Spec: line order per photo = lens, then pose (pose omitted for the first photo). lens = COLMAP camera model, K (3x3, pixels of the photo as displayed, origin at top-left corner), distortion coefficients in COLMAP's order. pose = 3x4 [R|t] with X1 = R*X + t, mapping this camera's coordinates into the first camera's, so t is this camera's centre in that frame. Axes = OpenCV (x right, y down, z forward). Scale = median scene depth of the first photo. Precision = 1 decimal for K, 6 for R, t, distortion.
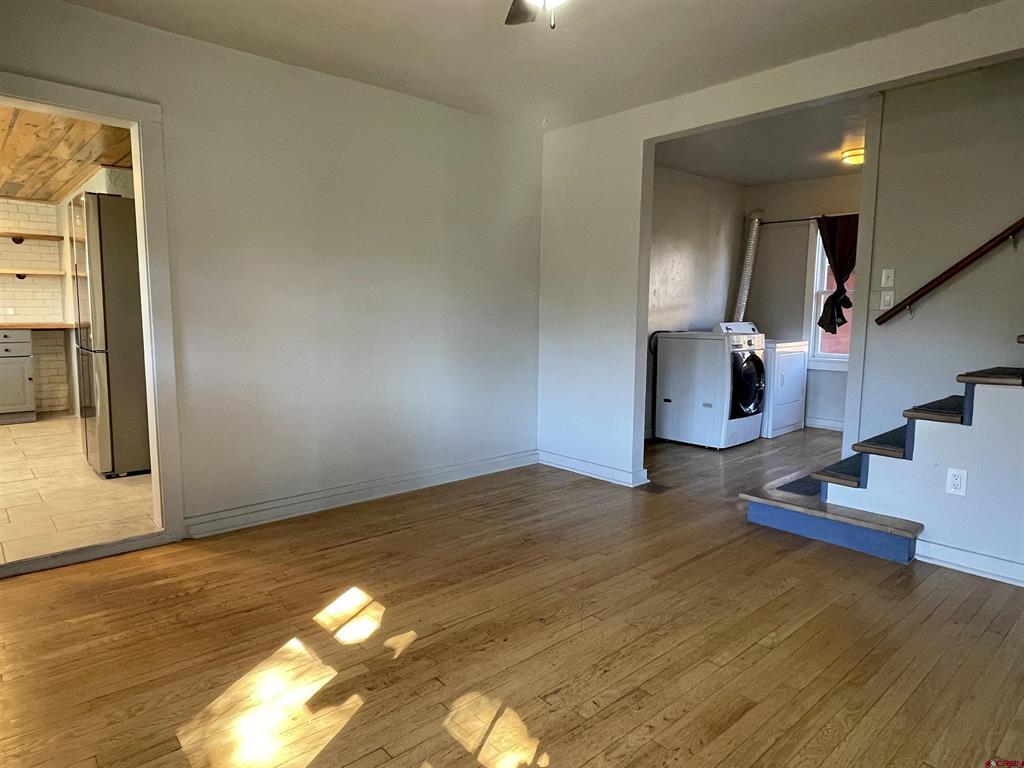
lens RADIAL K [[620.1, 0, 506.2], [0, 620.1, 373.0], [0, 0, 1]] dist [-0.001164, -0.002783]
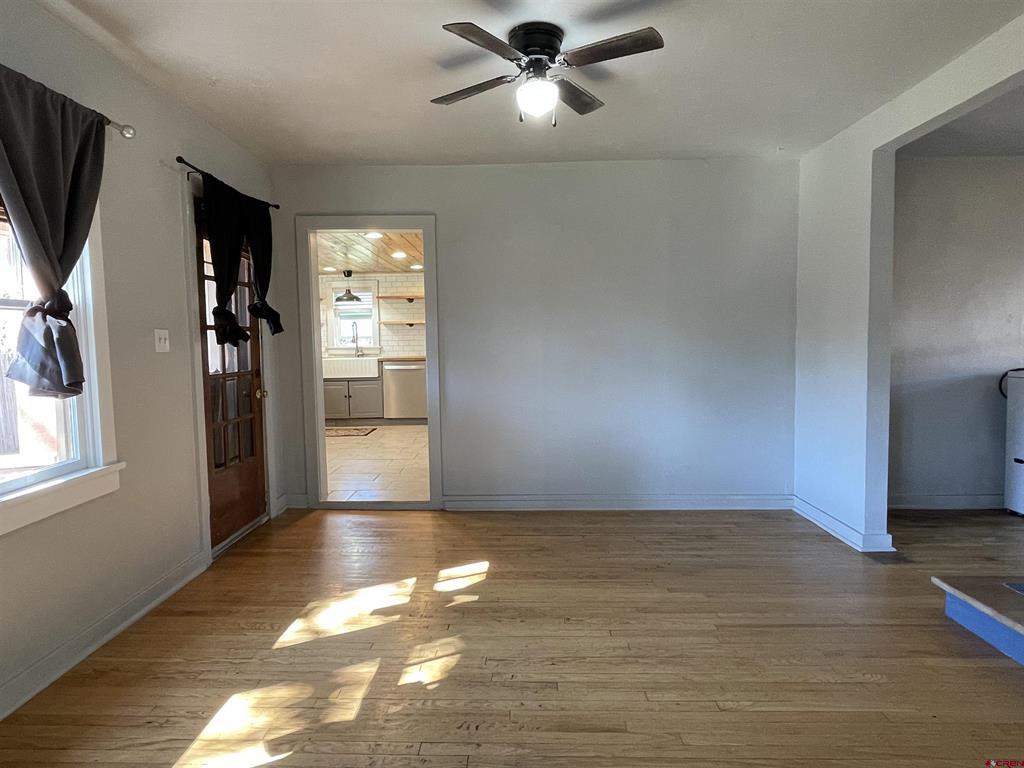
lens RADIAL K [[620.1, 0, 509.9], [0, 620.1, 376.3], [0, 0, 1]] dist [-0.001164, -0.002783]
pose [[0.730885, 0.024891, -0.682047, 0.325793], [-0.052133, 0.998451, -0.019427, -0.011791], [0.680507, 0.049756, 0.731050, 0.024200]]
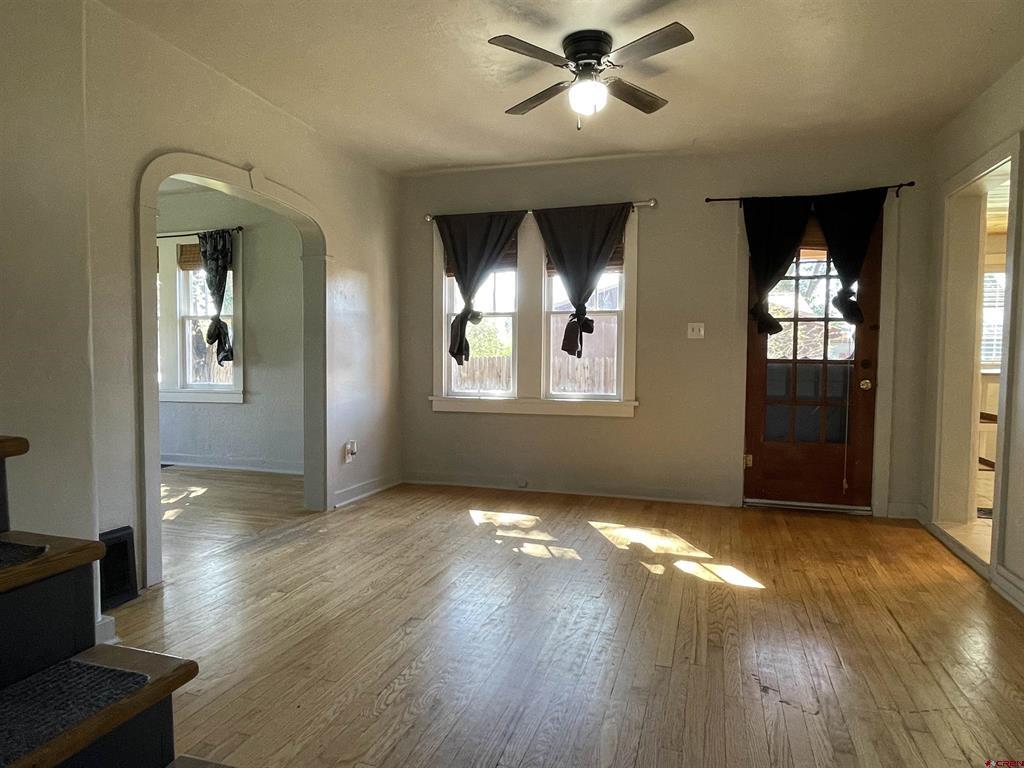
lens RADIAL K [[620.1, 0, 511.5], [0, 620.1, 384.0], [0, 0, 1]] dist [-0.001164, -0.002783]
pose [[-0.856382, 0.012470, -0.516192, 0.338689], [-0.067853, 0.988321, 0.136446, -0.063103], [0.511865, 0.151875, -0.845534, 0.789559]]
